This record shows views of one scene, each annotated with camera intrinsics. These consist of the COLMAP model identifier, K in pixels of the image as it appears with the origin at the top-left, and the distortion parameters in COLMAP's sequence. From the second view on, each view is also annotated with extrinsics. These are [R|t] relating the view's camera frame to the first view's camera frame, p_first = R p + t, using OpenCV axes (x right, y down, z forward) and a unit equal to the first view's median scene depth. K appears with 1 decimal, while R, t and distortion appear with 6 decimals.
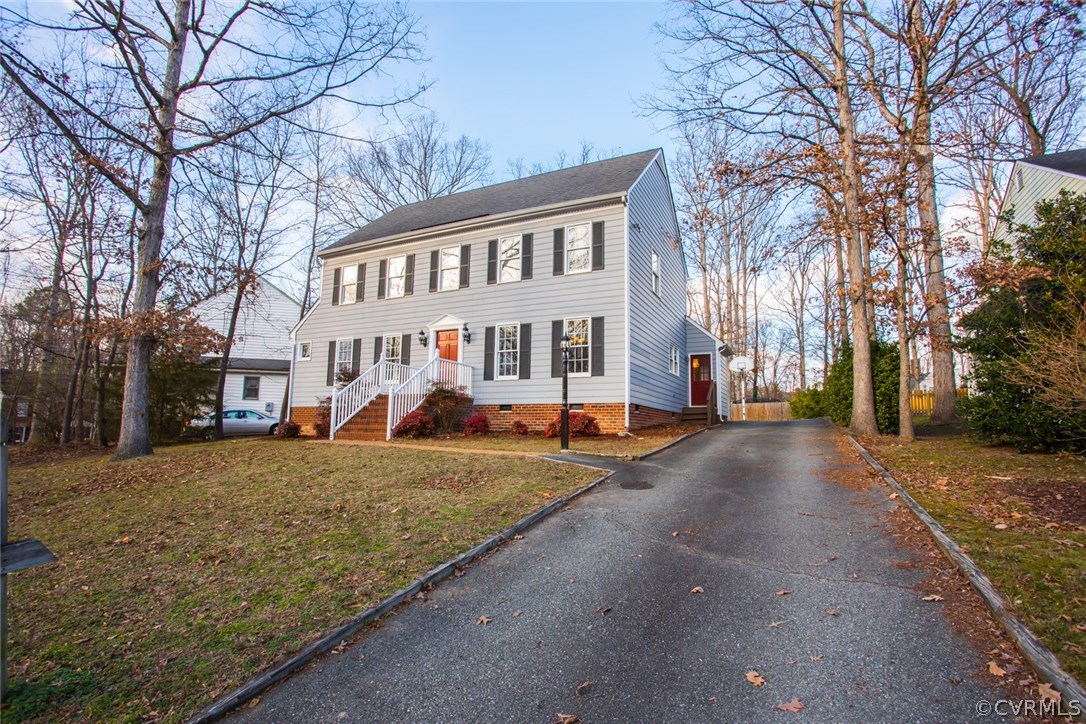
lens RADIAL K [[524.5, 0, 547.4], [0, 524.5, 372.6], [0, 0, 1]] dist [-0.072576, 0.029975]
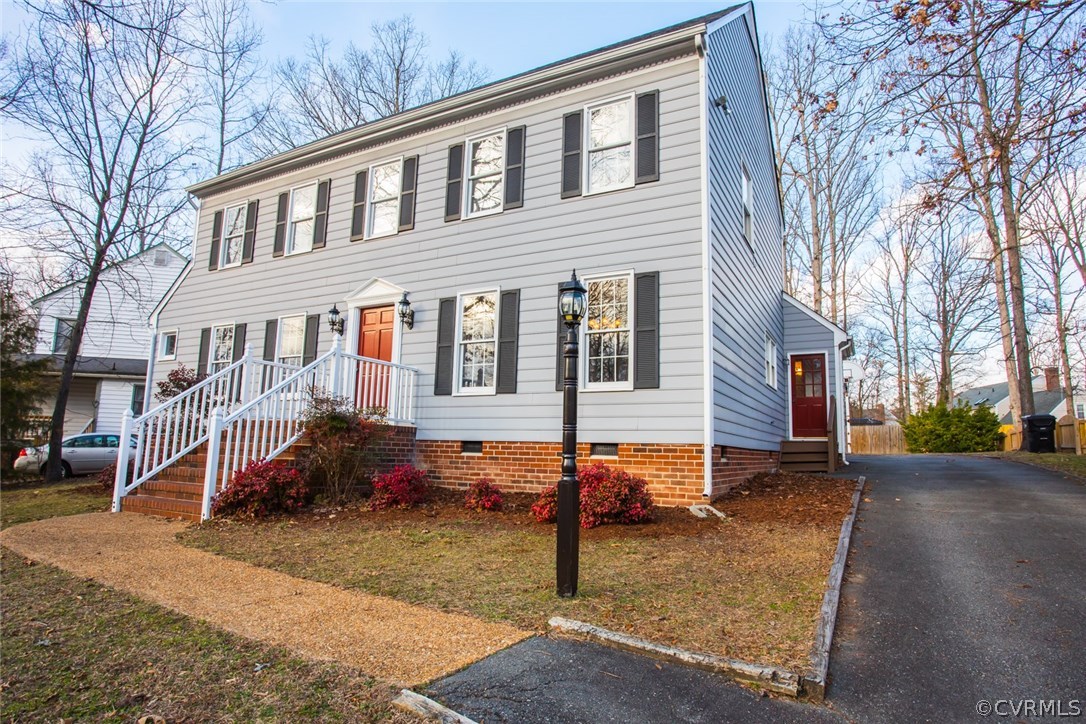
lens RADIAL K [[609.7, 0, 543.0], [0, 609.7, 362.0], [0, 0, 1]] dist [-0.024582, -0.000053]
pose [[0.998772, 0.005150, -0.049270, 0.022826], [-0.006795, 0.999423, -0.033280, 0.000568], [0.049071, 0.033574, 0.998231, 0.370868]]
